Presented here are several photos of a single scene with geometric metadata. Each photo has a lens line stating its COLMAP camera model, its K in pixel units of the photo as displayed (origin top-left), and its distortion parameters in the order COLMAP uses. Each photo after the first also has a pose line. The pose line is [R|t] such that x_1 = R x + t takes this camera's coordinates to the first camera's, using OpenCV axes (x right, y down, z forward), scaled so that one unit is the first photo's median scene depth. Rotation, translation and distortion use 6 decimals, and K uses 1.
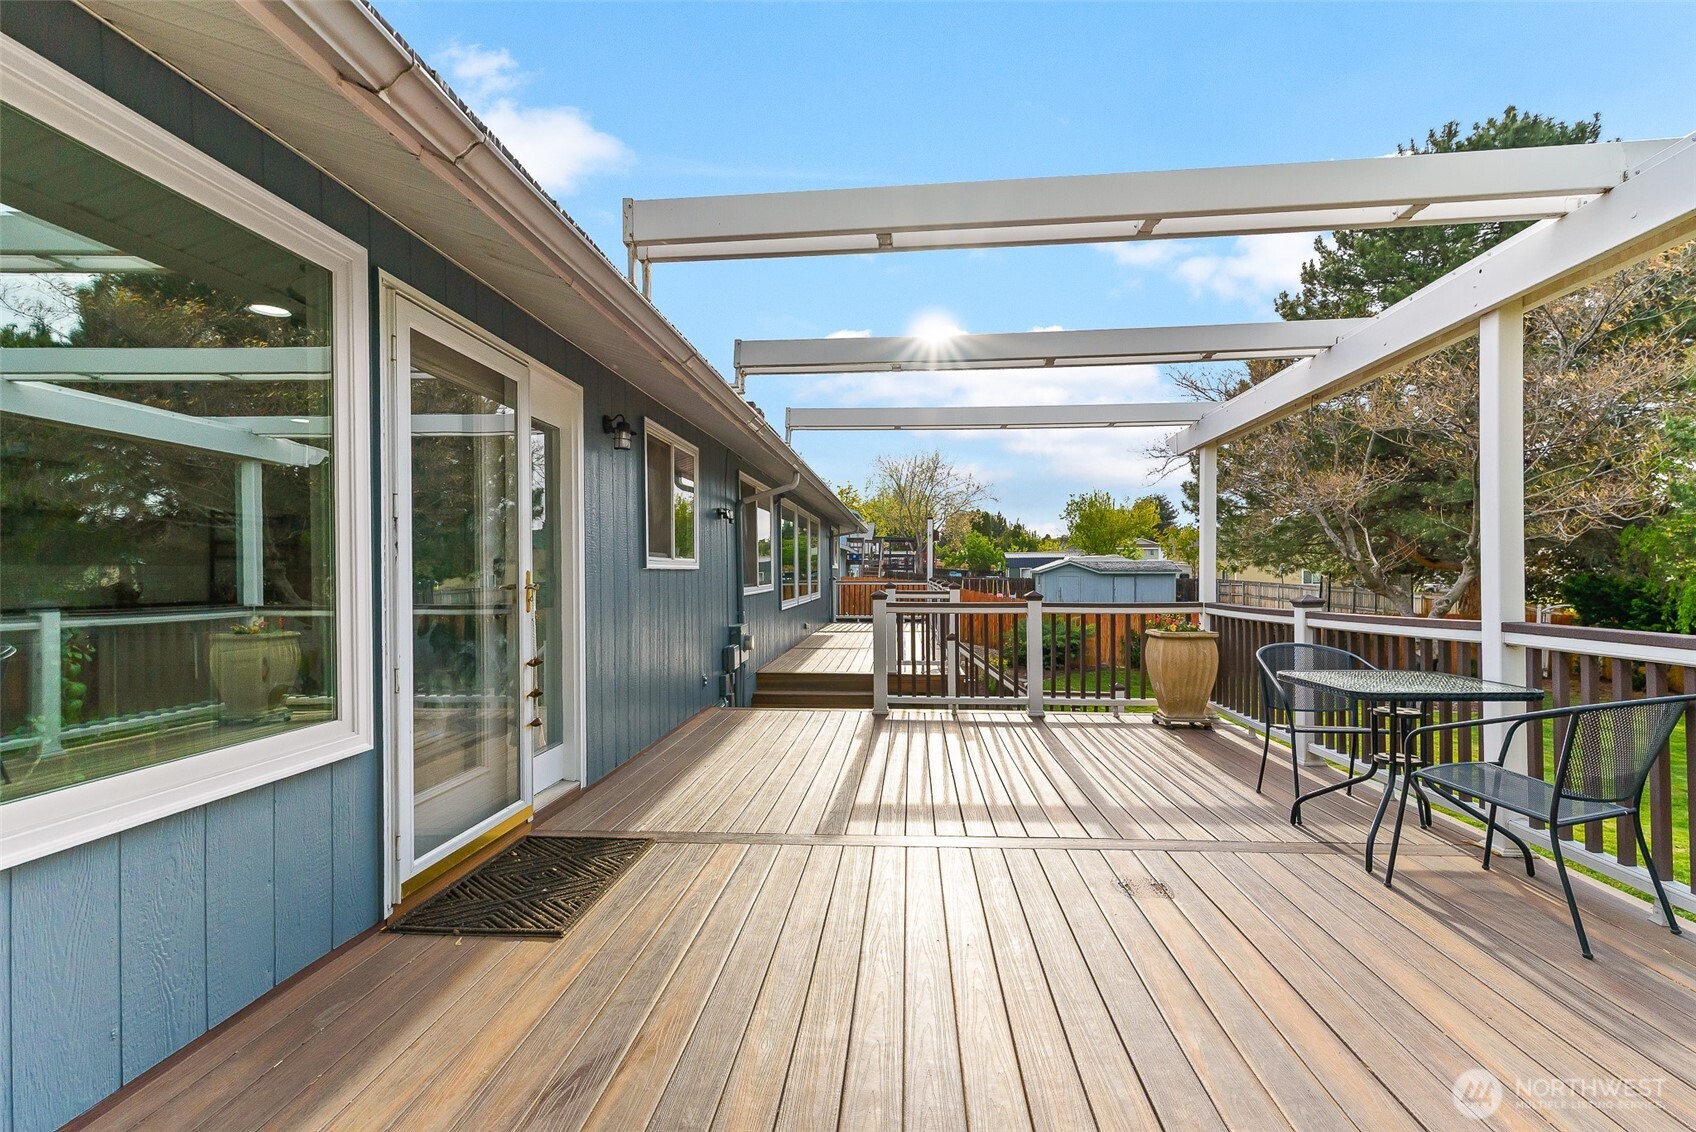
lens RADIAL K [[732.4, 0, 855.0], [0, 732.4, 565.0], [0, 0, 1]] dist [0.011194, 0.000039]
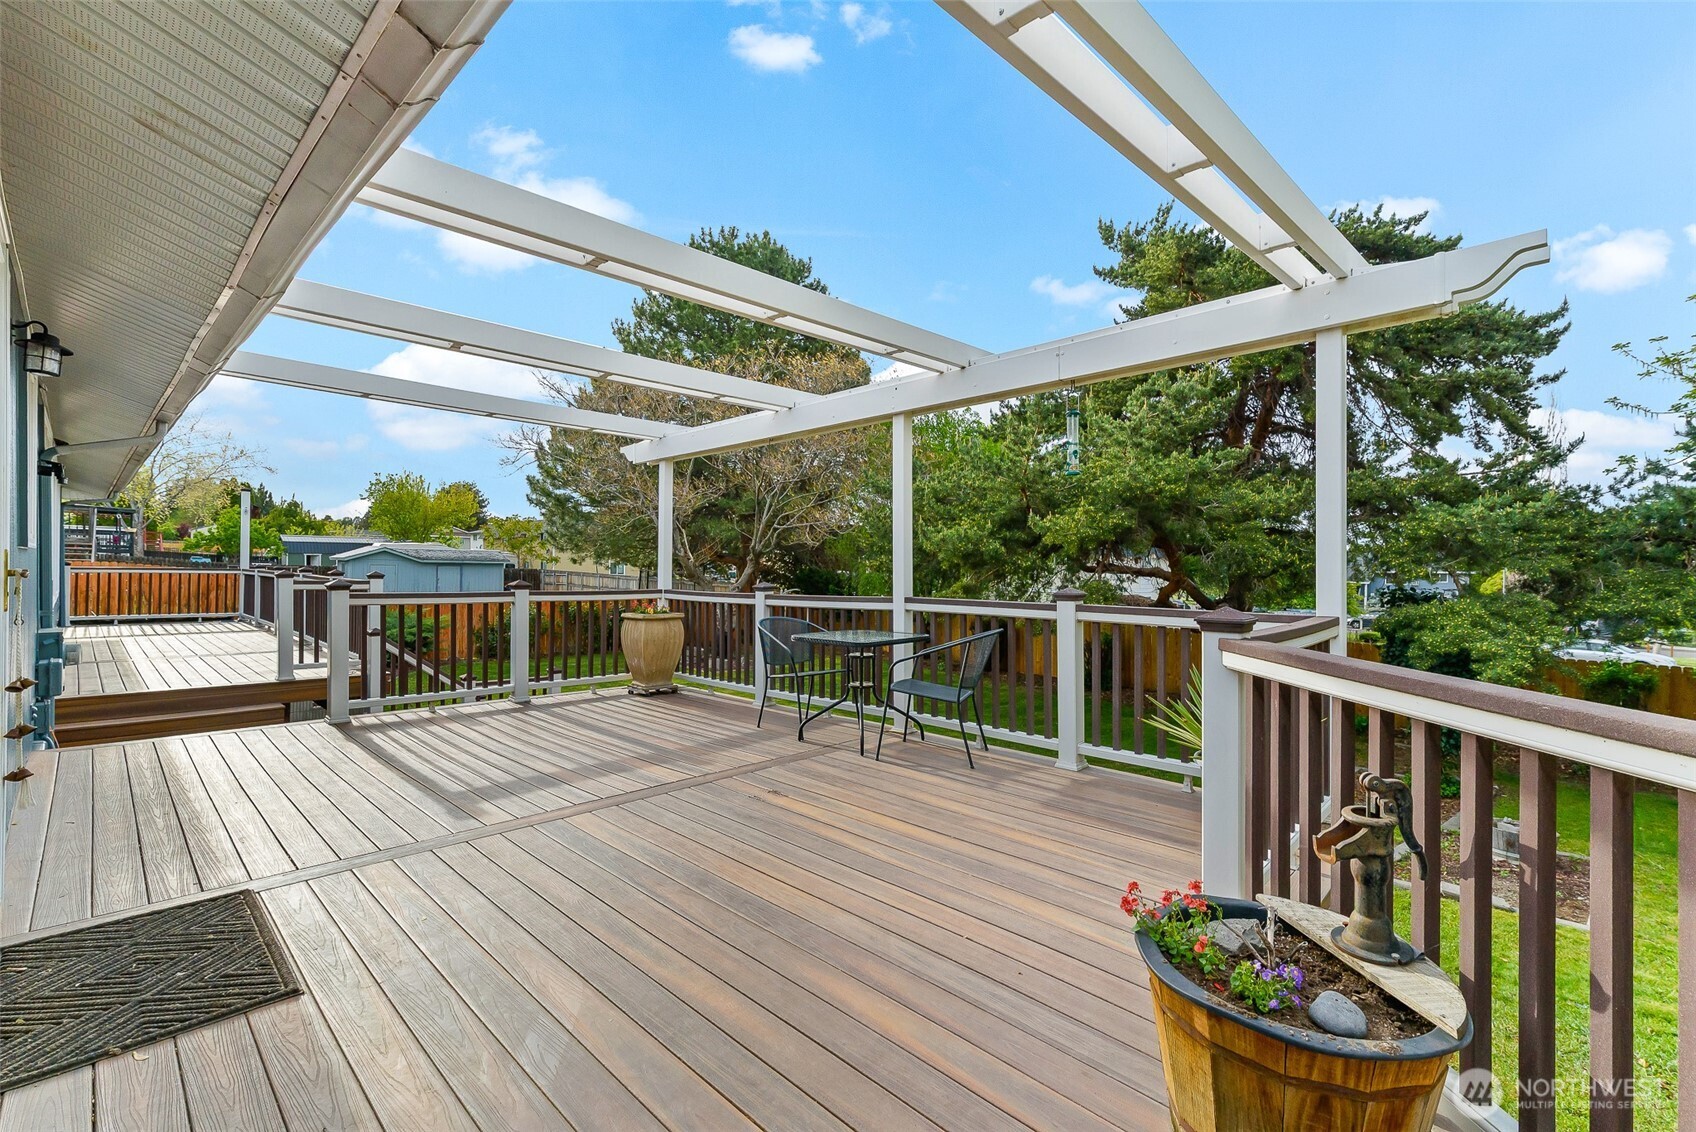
lens RADIAL K [[766.4, 0, 783.1], [0, 766.4, 558.3], [0, 0, 1]] dist [-0.001483, -0.000083]
pose [[0.672309, 0.019486, 0.740015, -0.267356], [-0.023946, 0.999703, -0.004568, 0.000799], [-0.739884, -0.014649, 0.672575, 0.006365]]
